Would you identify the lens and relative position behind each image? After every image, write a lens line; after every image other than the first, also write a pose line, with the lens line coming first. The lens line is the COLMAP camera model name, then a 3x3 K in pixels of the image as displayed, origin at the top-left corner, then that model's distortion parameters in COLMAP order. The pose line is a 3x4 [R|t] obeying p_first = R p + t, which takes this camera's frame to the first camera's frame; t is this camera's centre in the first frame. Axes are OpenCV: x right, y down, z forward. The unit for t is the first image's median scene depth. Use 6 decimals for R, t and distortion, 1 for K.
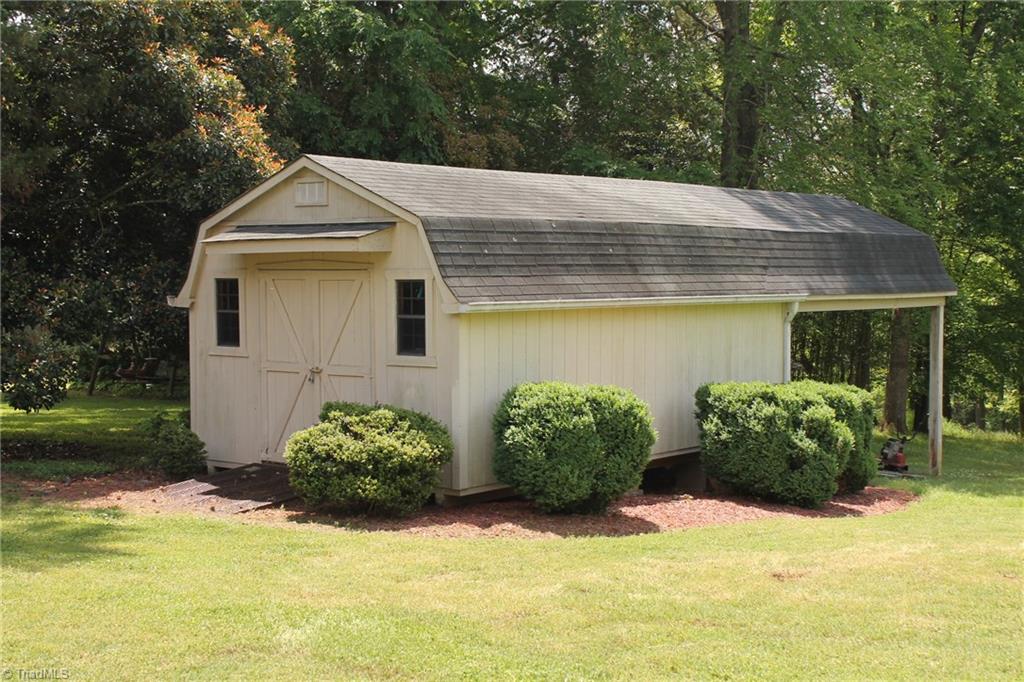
lens RADIAL K [[1499.0, 0, 516.6], [0, 1499.0, 344.7], [0, 0, 1]] dist [-0.006145, 0.000000]
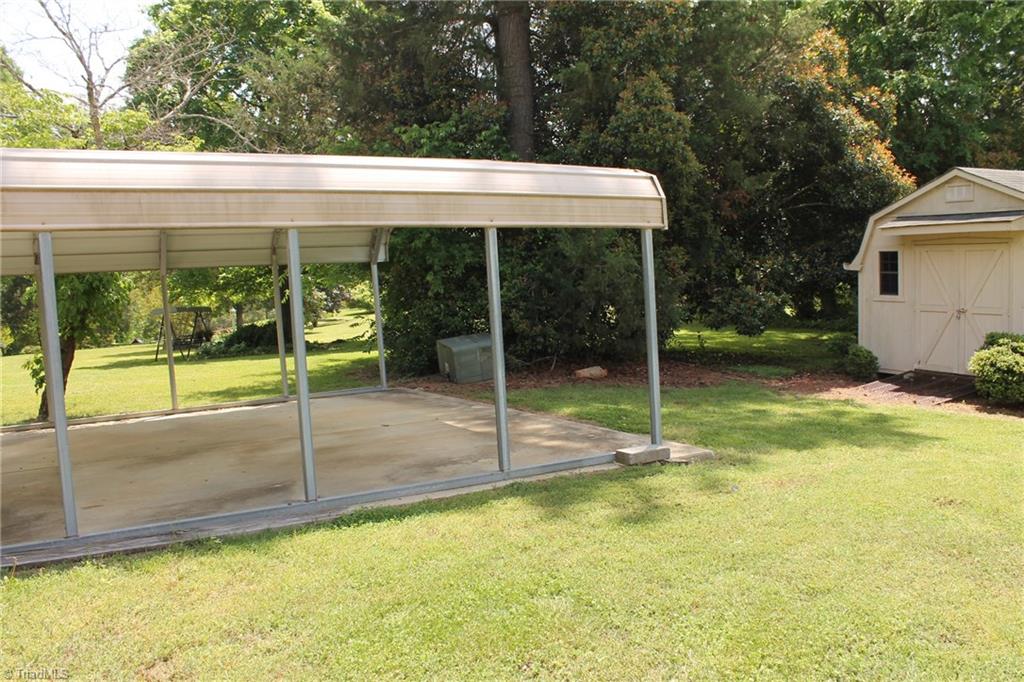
lens RADIAL K [[863.3, 0, 511.2], [0, 863.3, 342.8], [0, 0, 1]] dist [-0.109162, 0.033352]
pose [[0.918469, 0.006742, -0.395437, -0.210447], [0.017074, 0.998246, 0.056679, -0.005971], [0.395125, -0.058810, 0.916743, 0.041907]]
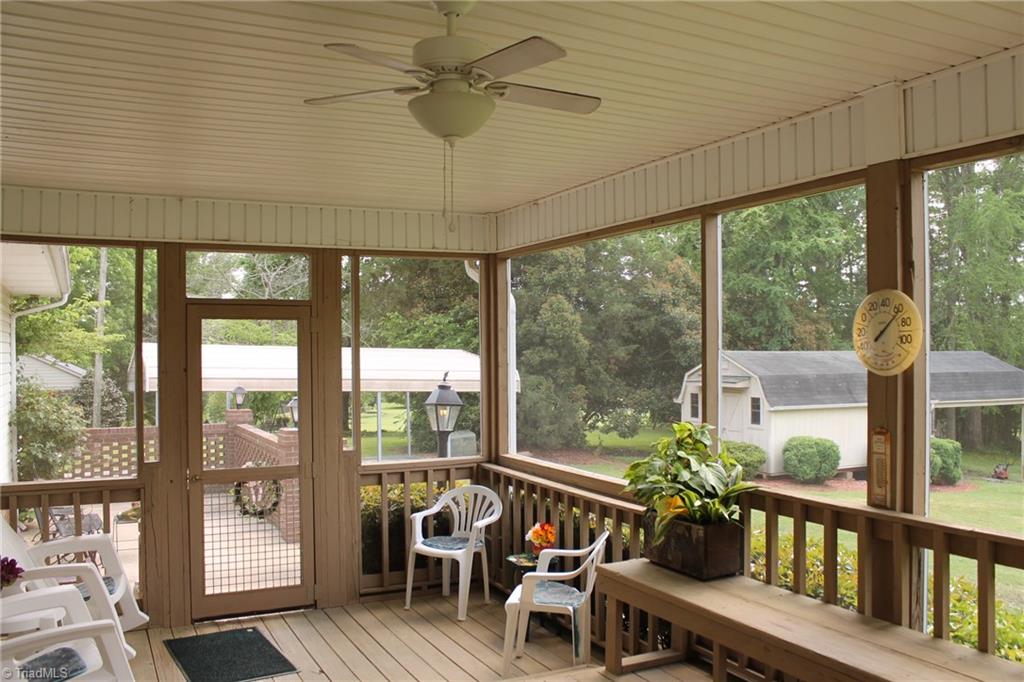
lens RADIAL K [[863.3, 0, 519.3], [0, 863.3, 344.1], [0, 0, 1]] dist [-0.109162, 0.033352]
pose [[0.905020, -0.001277, -0.425367, 0.191742], [-0.024654, 0.998157, -0.055450, -0.039440], [0.424654, 0.060671, 0.903321, -0.582900]]
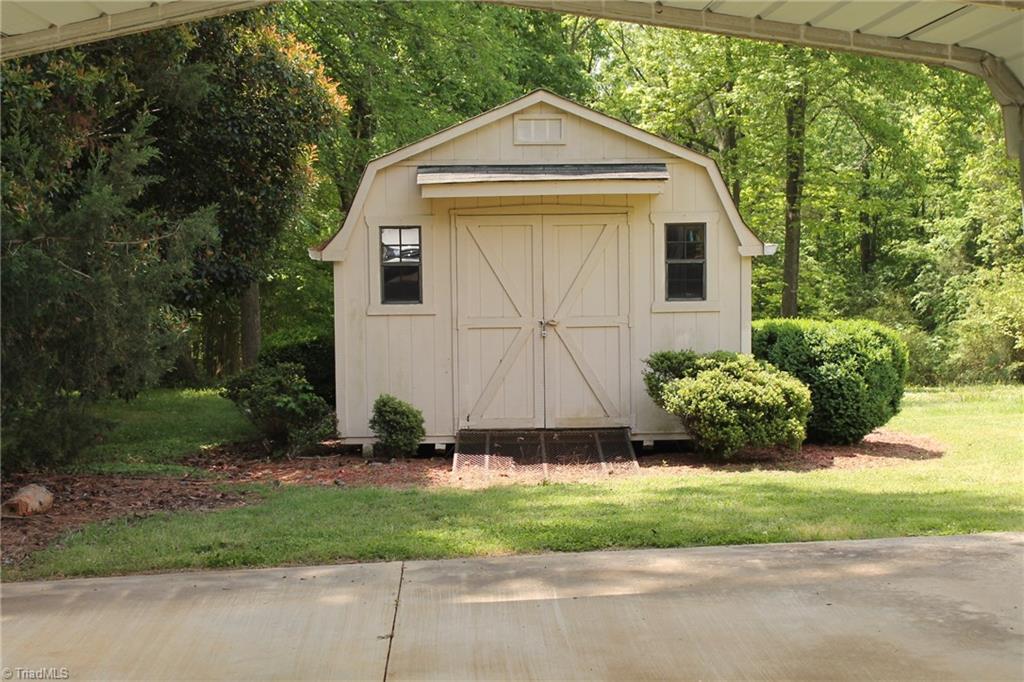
lens RADIAL K [[1686.6, 0, 513.2], [0, 1686.6, 340.4], [0, 0, 1]] dist [0.013607, 0.000000]
pose [[0.774738, -0.051470, 0.630184, -0.781860], [0.042058, 0.998669, 0.029859, -0.004310], [-0.630882, 0.003371, 0.775872, 0.202210]]
